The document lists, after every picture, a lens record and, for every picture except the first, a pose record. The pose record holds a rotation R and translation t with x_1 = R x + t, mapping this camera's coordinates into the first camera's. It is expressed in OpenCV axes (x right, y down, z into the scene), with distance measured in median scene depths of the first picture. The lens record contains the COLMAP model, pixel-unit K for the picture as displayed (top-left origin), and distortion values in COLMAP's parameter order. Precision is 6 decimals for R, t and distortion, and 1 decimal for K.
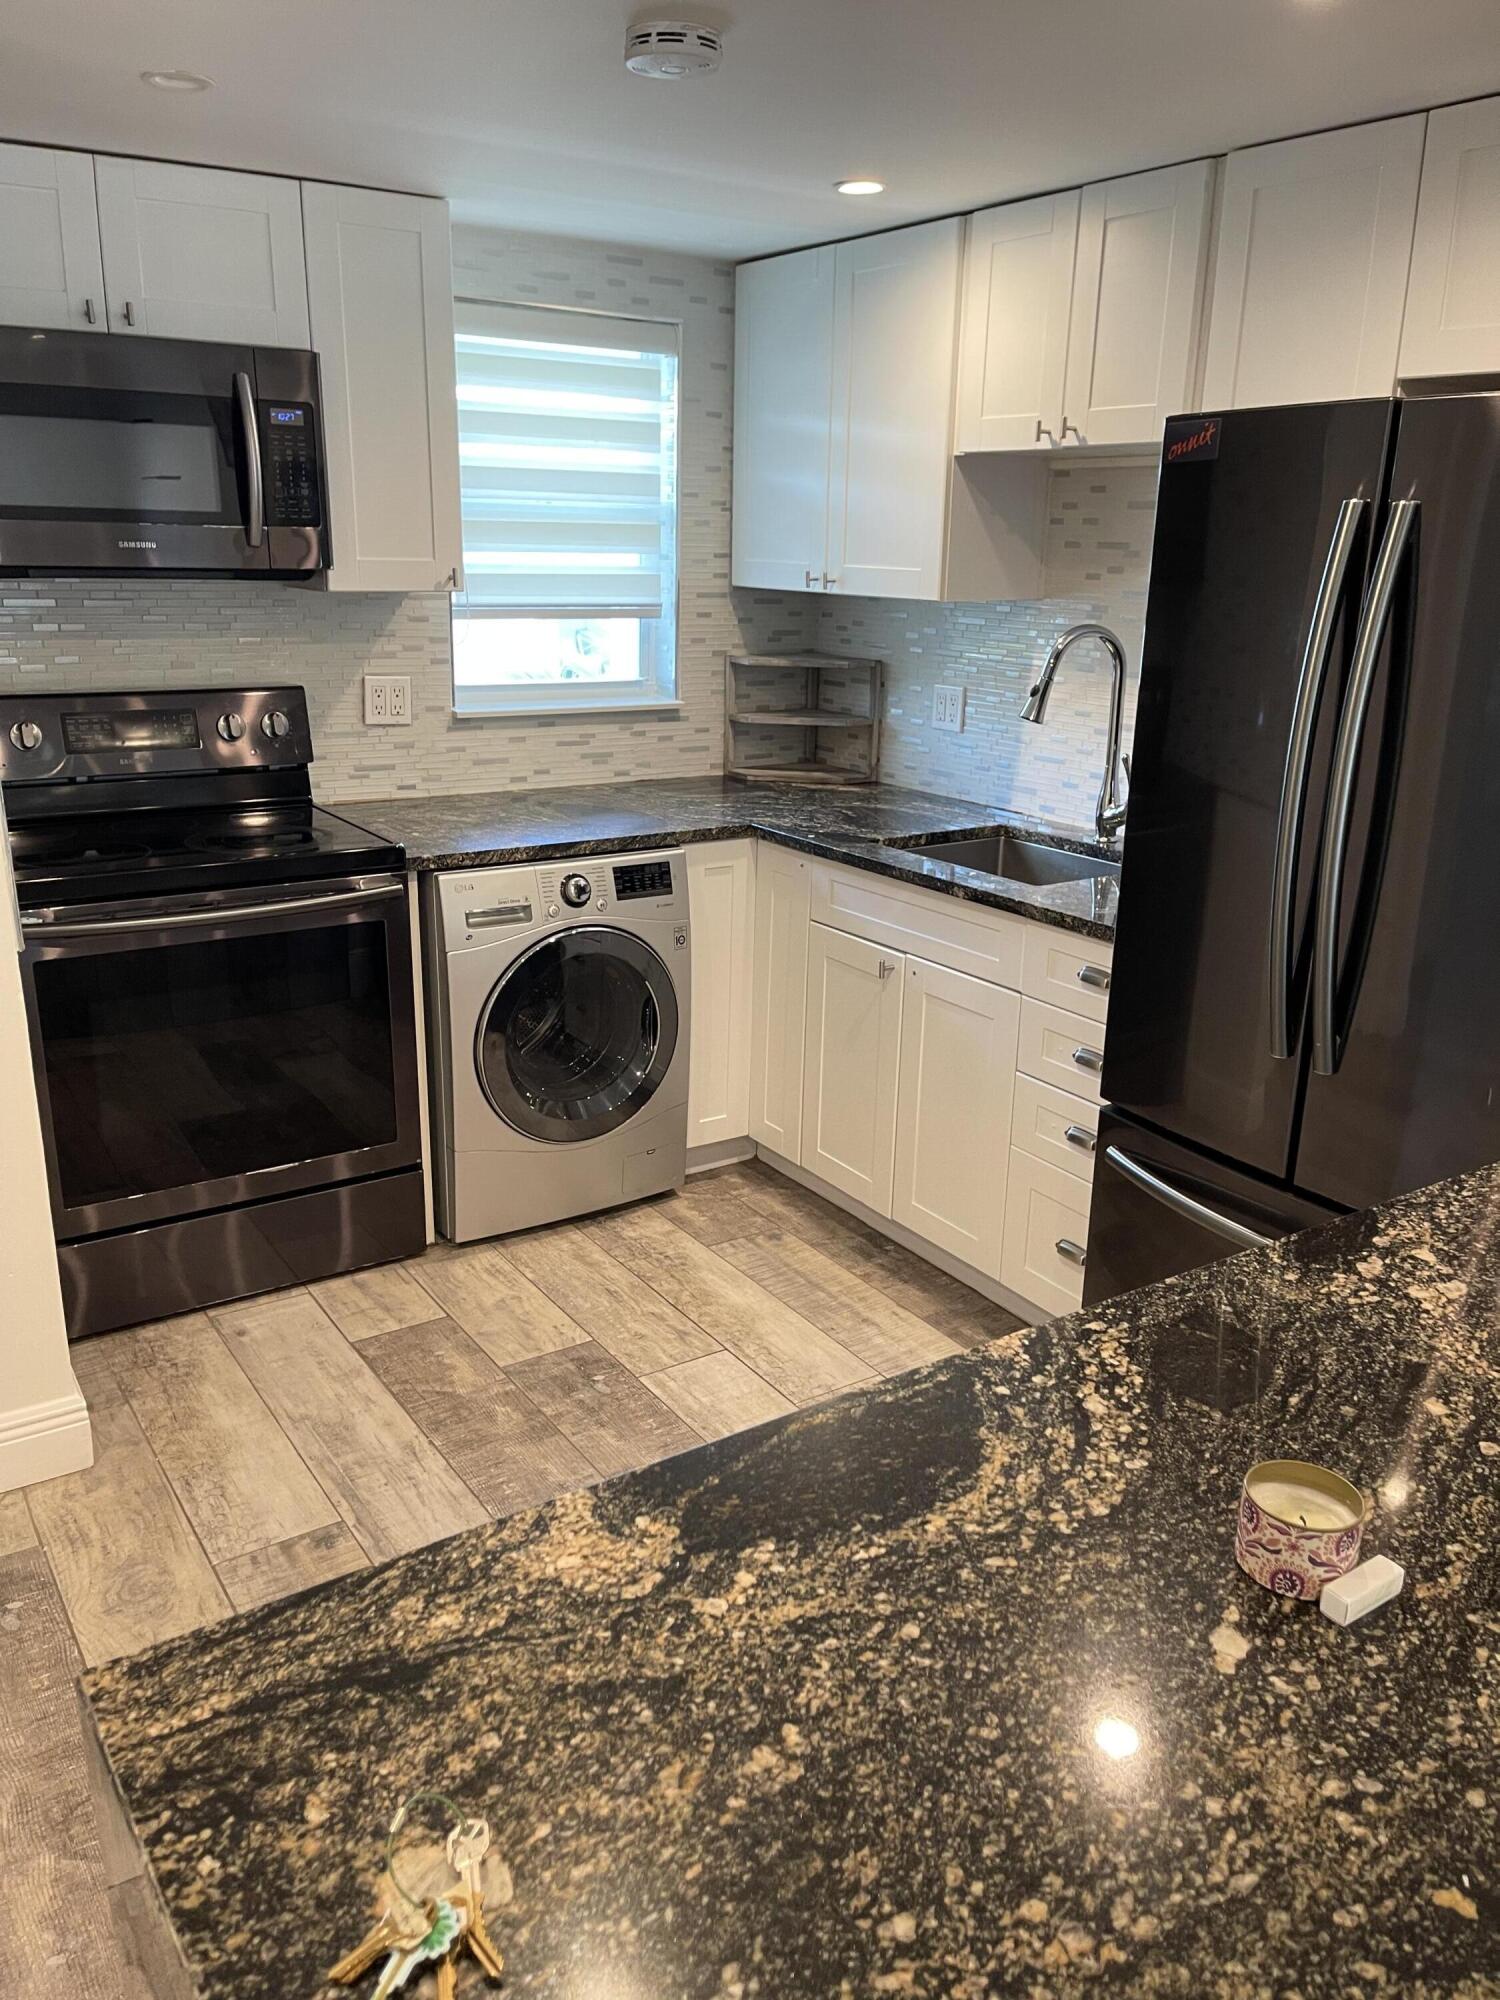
lens RADIAL K [[1532.6, 0, 750.0], [0, 1532.6, 1000.0], [0, 0, 1]] dist [0.038094, 0.001462]
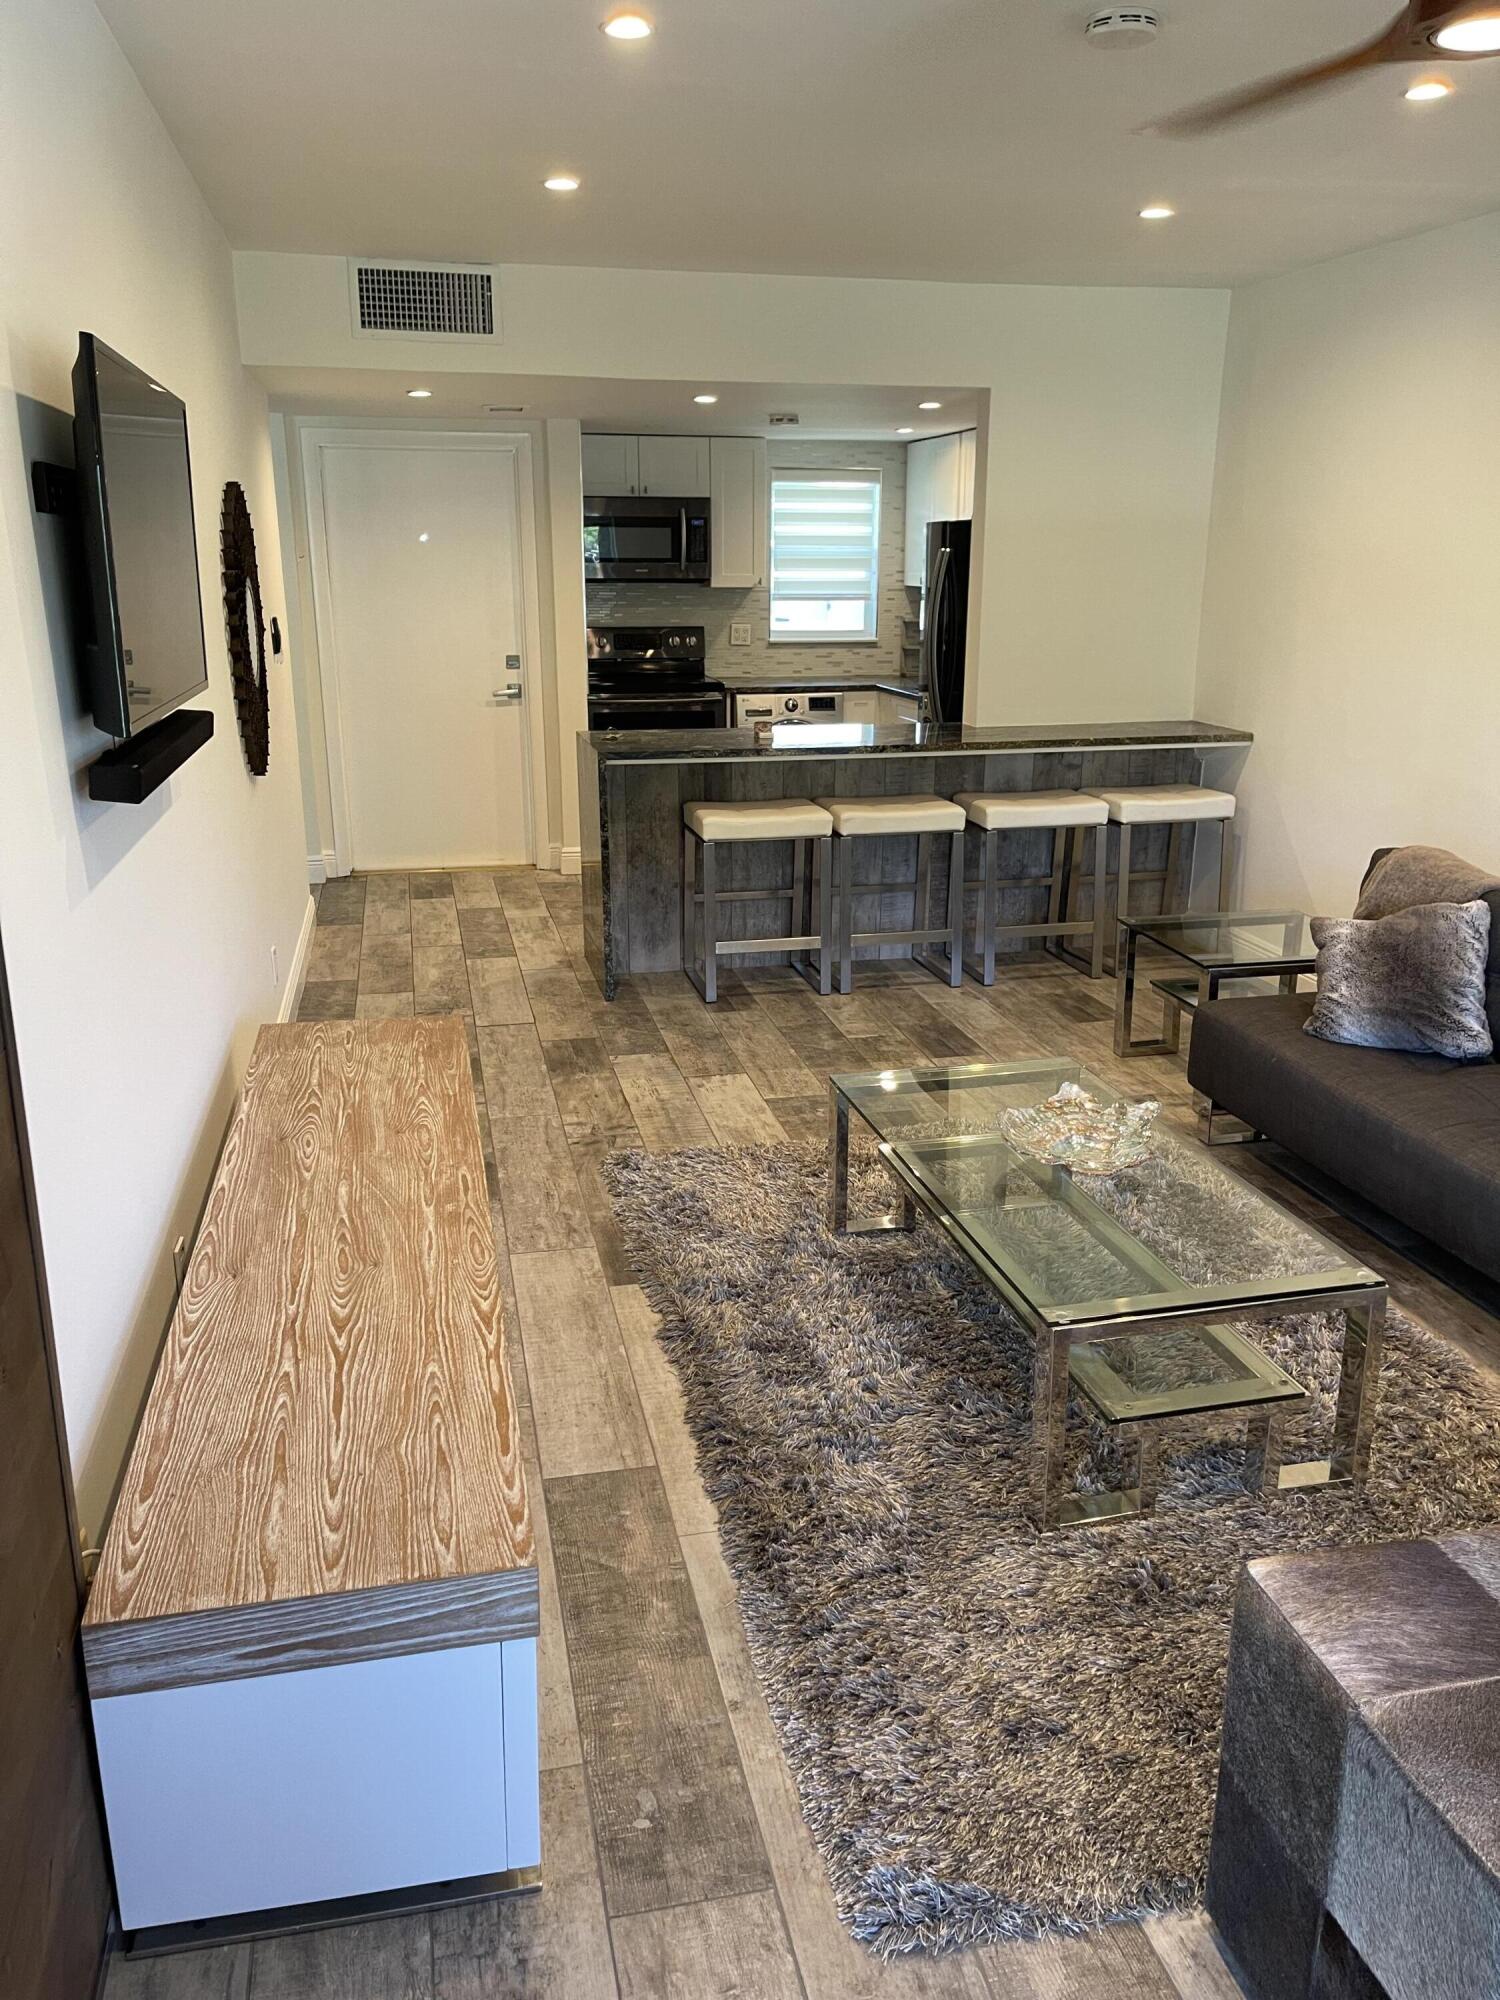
lens RADIAL K [[1532.6, 0, 750.0], [0, 1532.6, 1000.0], [0, 0, 1]] dist [0.038094, 0.001462]
pose [[0.931354, 0.084490, -0.354178, 0.657739], [-0.091142, 0.995836, -0.002111, 0.366768], [0.352524, 0.034247, 0.935176, -1.181397]]
